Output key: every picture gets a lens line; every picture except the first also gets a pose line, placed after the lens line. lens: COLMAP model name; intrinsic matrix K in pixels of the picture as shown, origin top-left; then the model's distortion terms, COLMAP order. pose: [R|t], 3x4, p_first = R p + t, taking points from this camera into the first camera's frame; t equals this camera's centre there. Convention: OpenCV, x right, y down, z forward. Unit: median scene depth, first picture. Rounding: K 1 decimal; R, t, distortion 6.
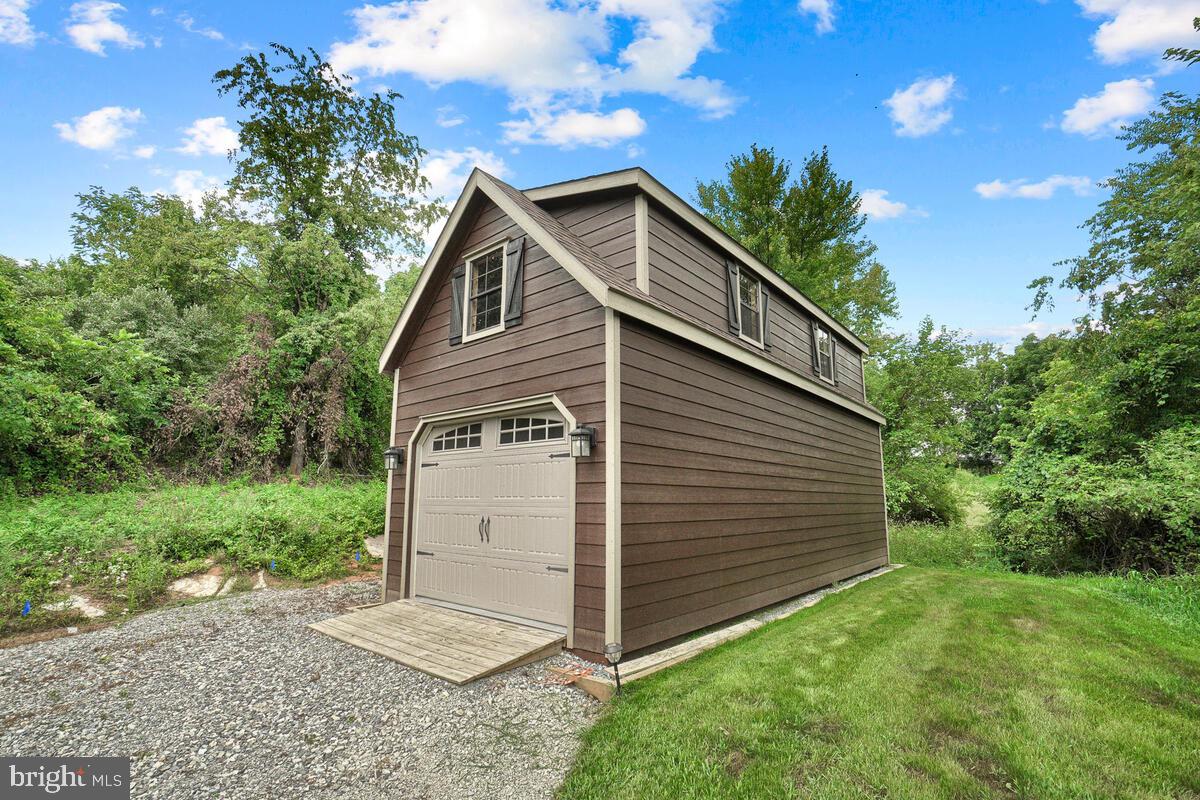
lens RADIAL K [[544.0, 0, 600.0], [0, 544.0, 400.0], [0, 0, 1]] dist [-0.000391, 0.000152]
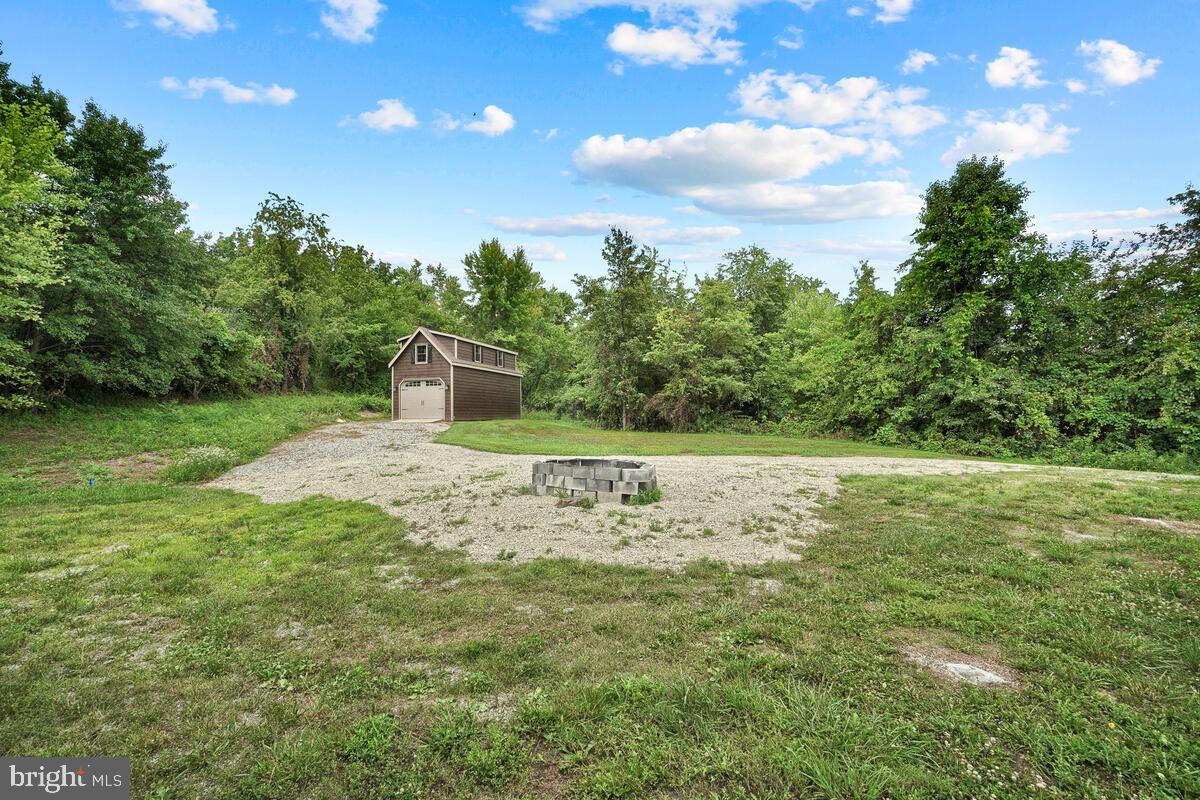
lens RADIAL K [[544.0, 0, 600.0], [0, 544.0, 400.0], [0, 0, 1]] dist [-0.000391, 0.000152]
pose [[0.904664, -0.002636, 0.426118, -0.813358], [-0.073321, 0.984104, 0.161751, -0.678415], [-0.419771, -0.177573, 0.890090, -3.896780]]
